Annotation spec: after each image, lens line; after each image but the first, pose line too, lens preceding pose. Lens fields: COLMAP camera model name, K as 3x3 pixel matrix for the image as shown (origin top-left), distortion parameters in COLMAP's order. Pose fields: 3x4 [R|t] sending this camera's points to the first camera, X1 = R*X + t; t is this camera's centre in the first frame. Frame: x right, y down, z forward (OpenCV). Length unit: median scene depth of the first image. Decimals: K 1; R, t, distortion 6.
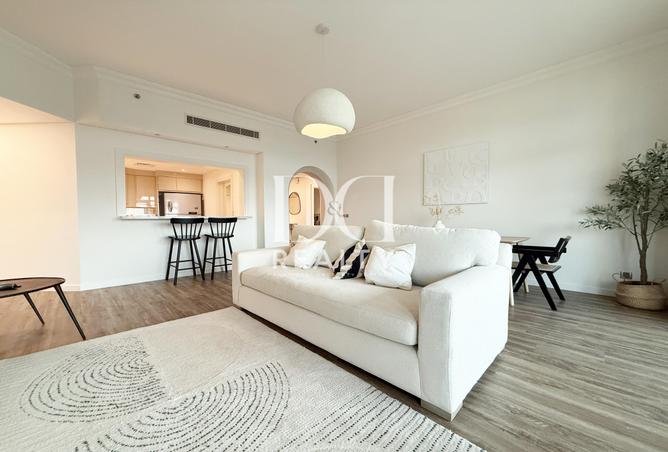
lens RADIAL K [[266.7, 0, 334.0], [0, 266.7, 226.0], [0, 0, 1]] dist [-0.000998, -0.000045]
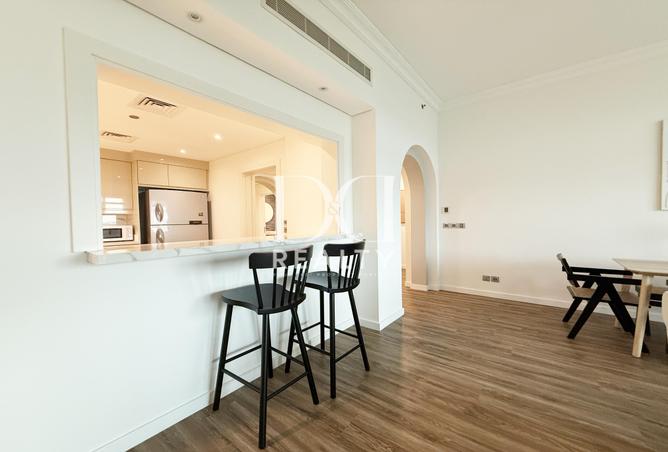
lens RADIAL K [[266.7, 0, 334.0], [0, 266.7, 226.0], [0, 0, 1]] dist [-0.000998, -0.000045]
pose [[0.991389, -0.013541, 0.130250, -0.306526], [0.014142, 0.999893, -0.003684, -0.034679], [-0.130186, 0.005495, 0.991474, 0.361280]]
